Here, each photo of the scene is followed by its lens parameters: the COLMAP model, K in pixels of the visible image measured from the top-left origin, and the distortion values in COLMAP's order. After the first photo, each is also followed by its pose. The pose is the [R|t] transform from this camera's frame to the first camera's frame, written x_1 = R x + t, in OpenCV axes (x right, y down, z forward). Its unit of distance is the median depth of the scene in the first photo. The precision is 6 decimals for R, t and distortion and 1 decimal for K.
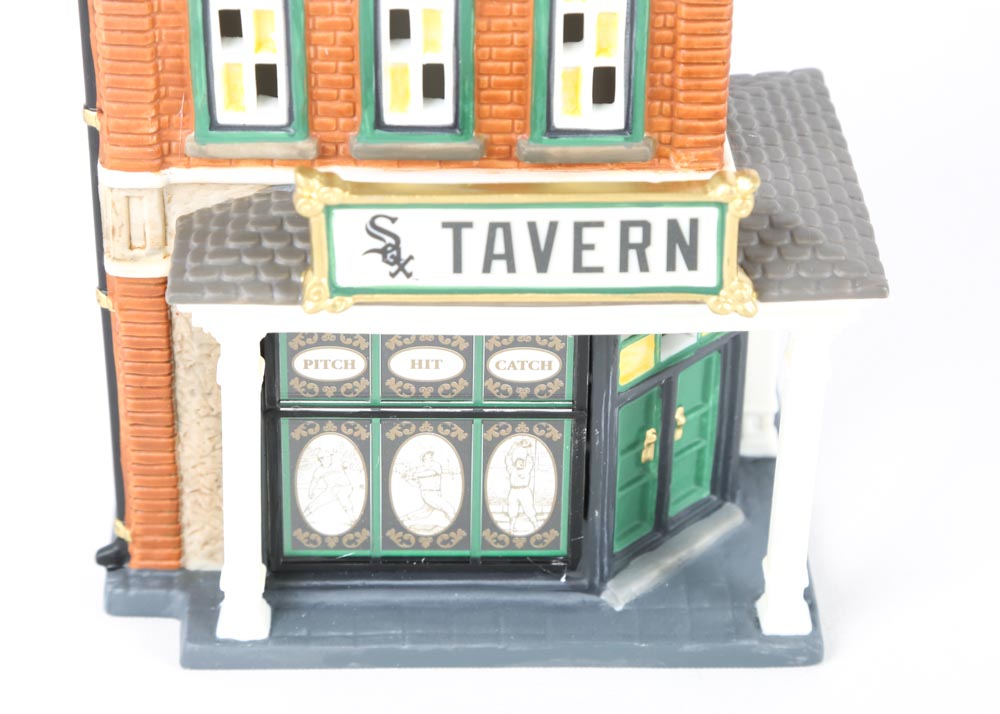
lens RADIAL K [[3309.7, 0, 498.9], [0, 3309.7, 316.2], [0, 0, 1]] dist [0.327615, 0.313493]
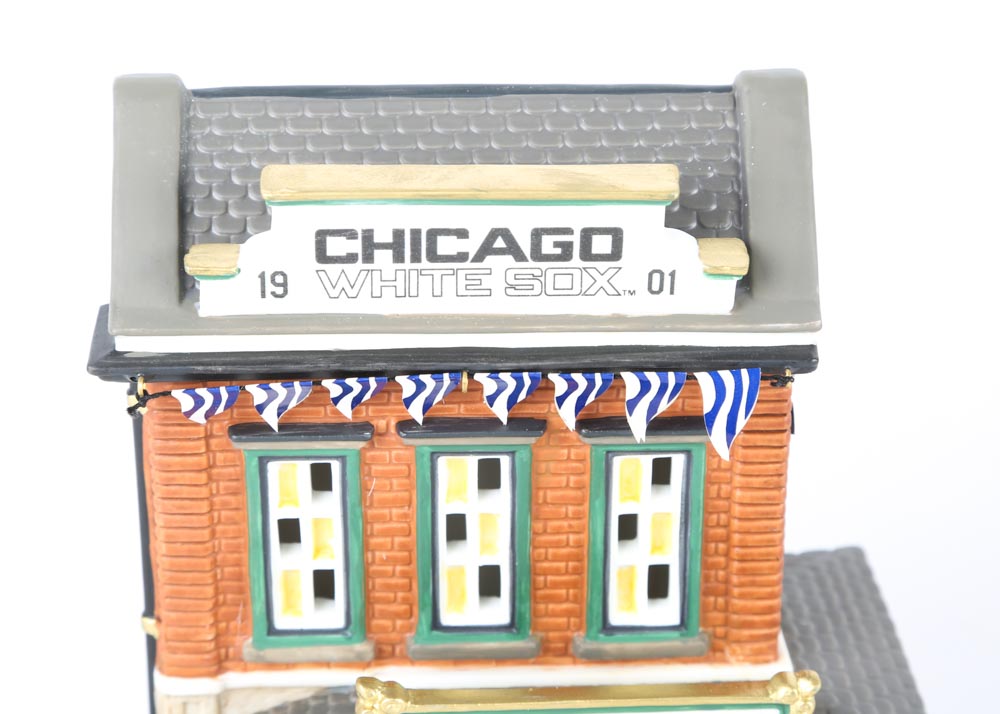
lens RADIAL K [[3309.7, 0, 498.9], [0, 3309.7, 316.2], [0, 0, 1]] dist [0.327615, 0.313493]
pose [[0.999666, -0.018987, 0.017555, -0.032910], [0.020532, 0.995505, -0.092456, -0.057656], [-0.015721, 0.092786, 0.995562, -0.010737]]
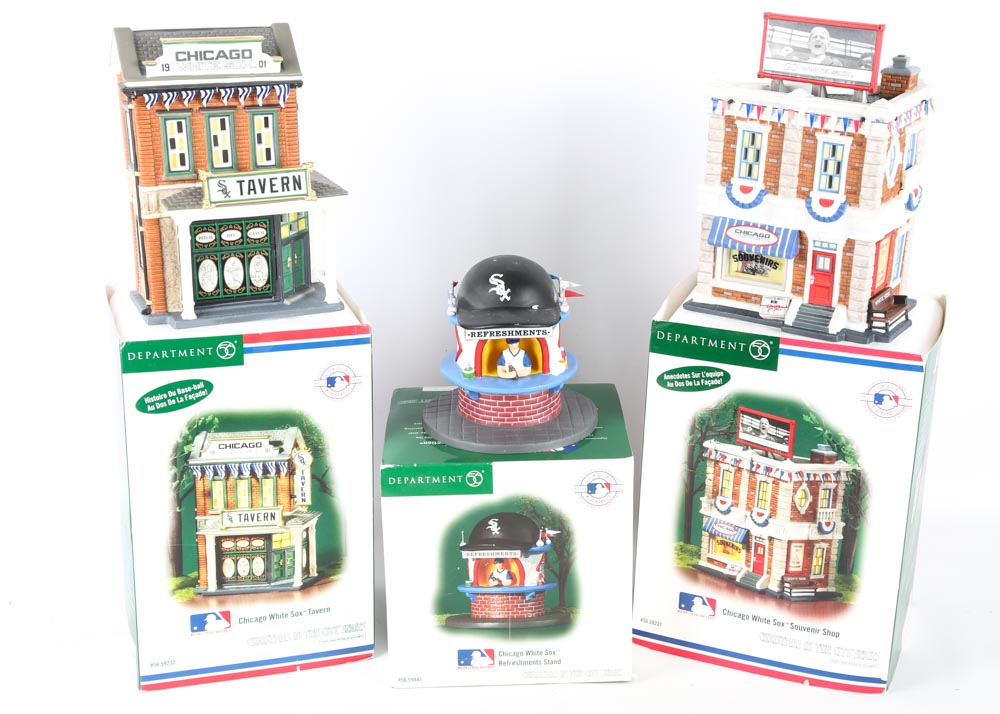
lens RADIAL K [[1648.1, 0, 524.5], [0, 1648.1, 356.5], [0, 0, 1]] dist [0.136020, 0.045880]
pose [[0.941500, -0.122832, 0.313830, -0.331556], [0.198246, 0.954913, -0.220995, 0.659950], [-0.272535, 0.270282, 0.923402, -0.847936]]
